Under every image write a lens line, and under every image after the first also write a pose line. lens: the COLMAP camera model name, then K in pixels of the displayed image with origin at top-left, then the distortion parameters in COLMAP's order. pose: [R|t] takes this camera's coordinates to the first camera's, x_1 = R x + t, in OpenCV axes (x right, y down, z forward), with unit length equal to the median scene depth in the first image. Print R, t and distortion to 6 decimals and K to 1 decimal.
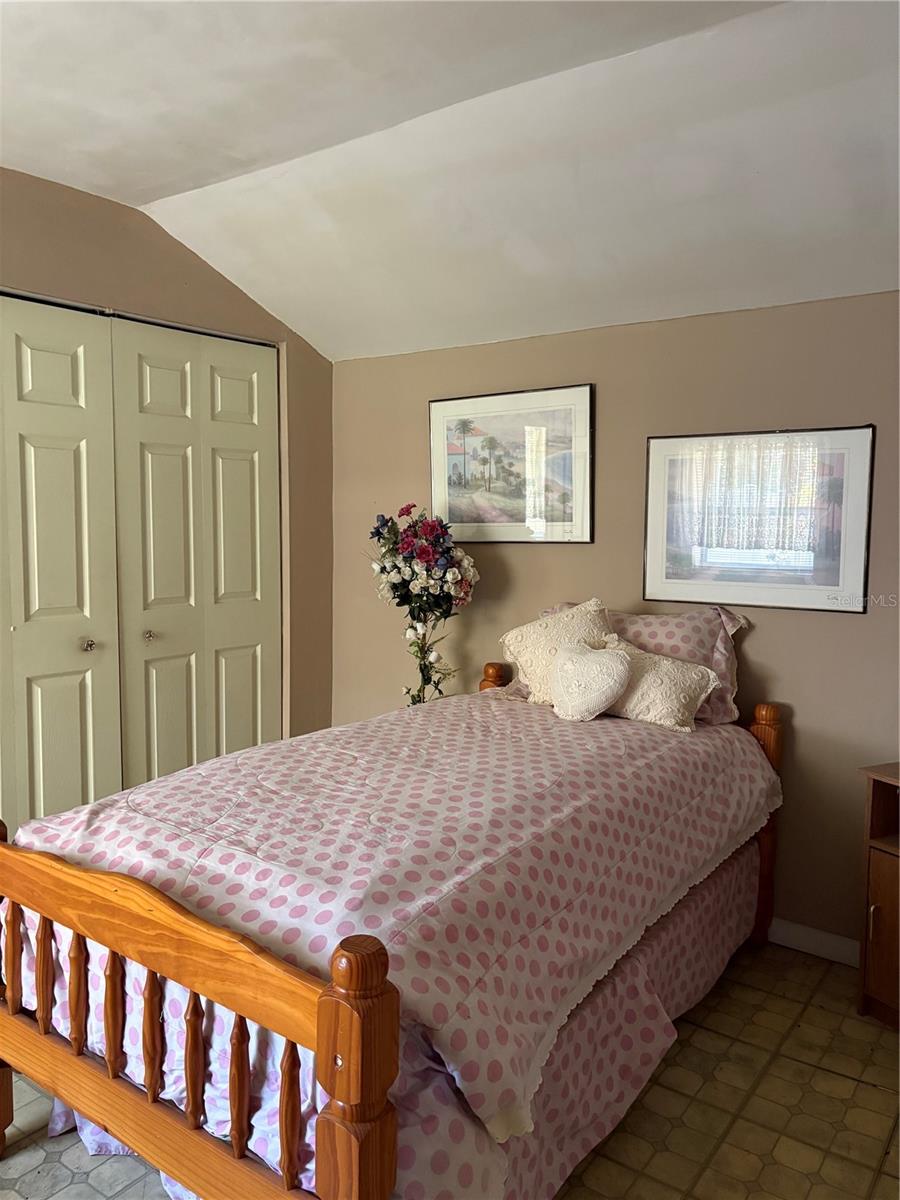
lens RADIAL K [[929.8, 0, 445.2], [0, 929.8, 583.0], [0, 0, 1]] dist [0.052481, -0.057645]
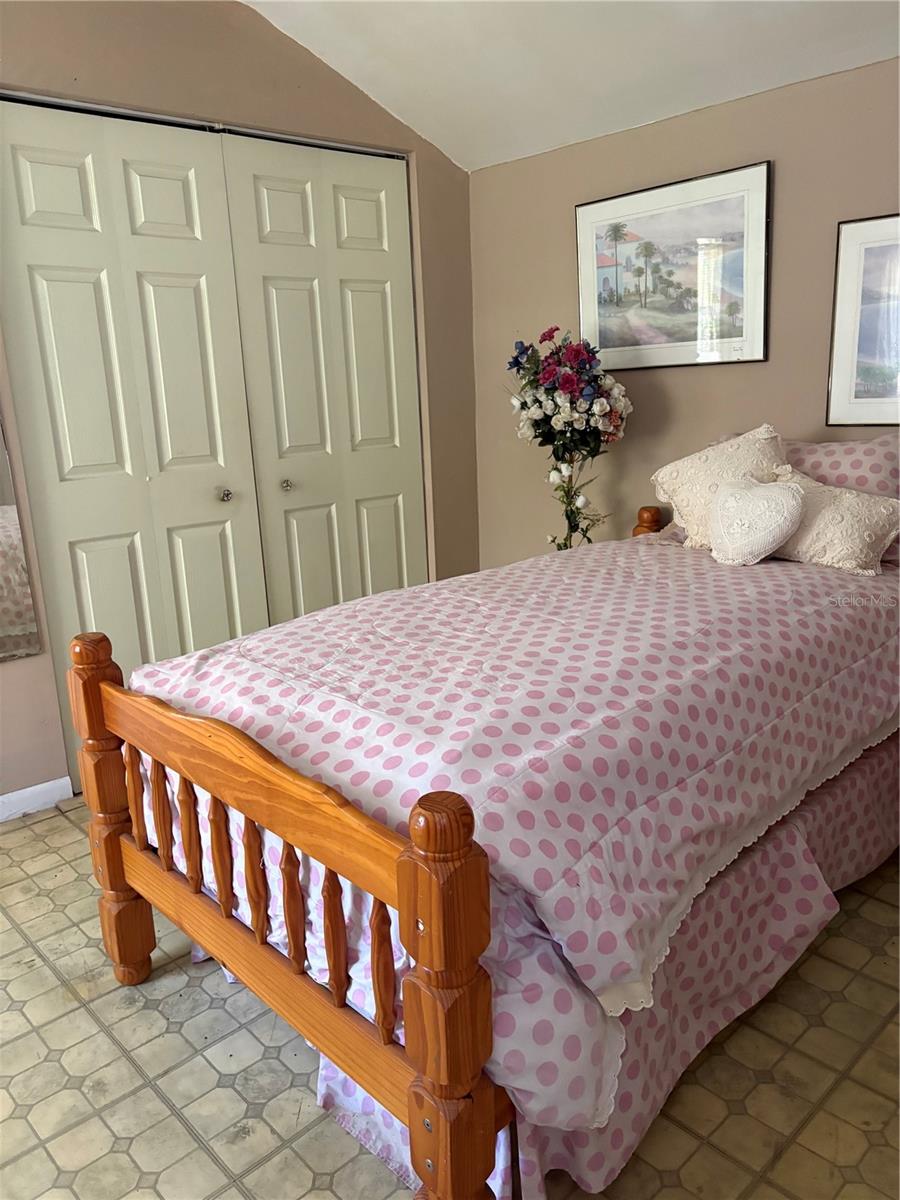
lens RADIAL K [[928.5, 0, 452.9], [0, 928.5, 605.9], [0, 0, 1]] dist [0.027578, -0.011338]
pose [[0.982957, -0.001102, -0.183831, 0.047338], [0.032345, 0.985419, 0.167040, 0.037460], [0.180966, -0.170139, 0.968661, 0.117689]]
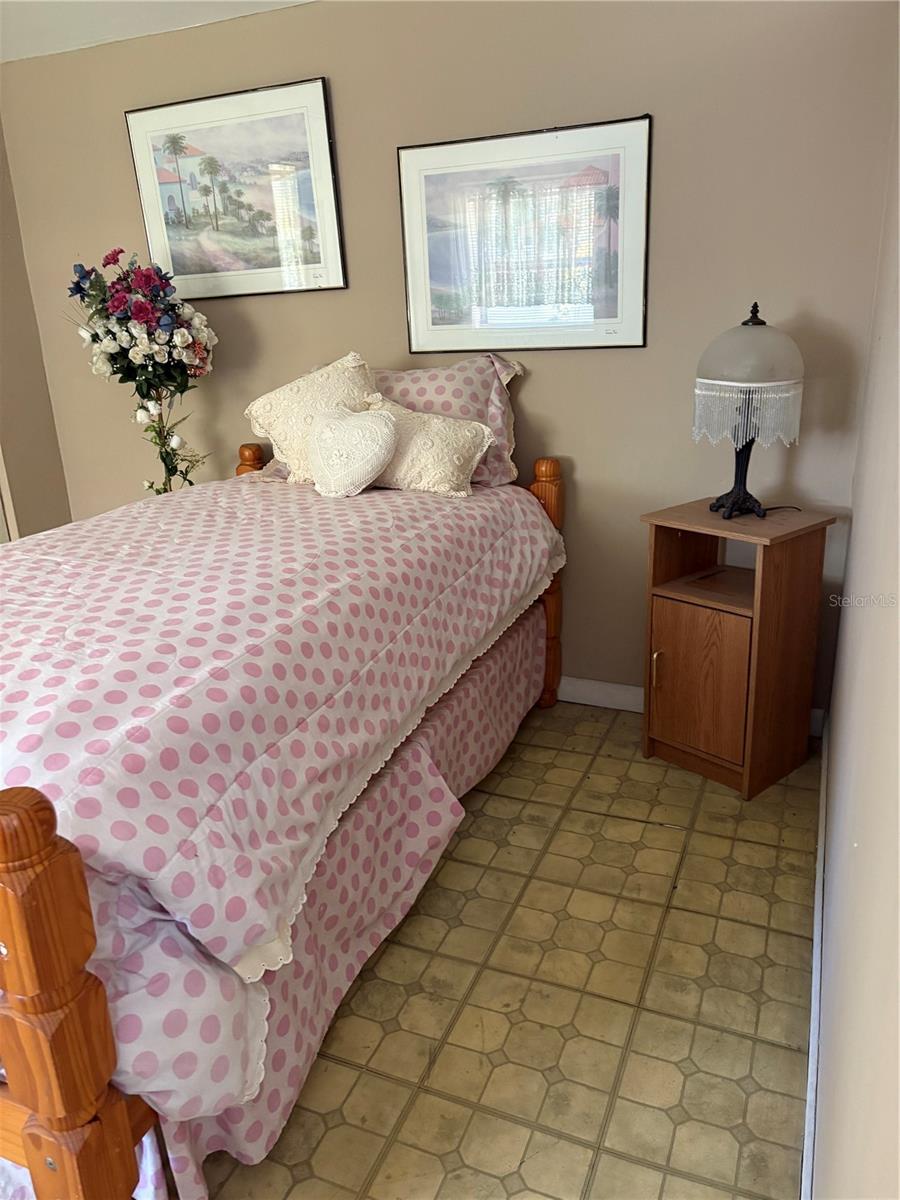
lens RADIAL K [[922.4, 0, 450.0], [0, 922.4, 600.0], [0, 0, 1]] dist [0.086327, -0.107393]
pose [[0.973061, -0.116737, 0.198806, 0.069004], [0.067399, 0.968697, 0.238922, 0.050538], [-0.220474, -0.219086, 0.950470, 0.160592]]
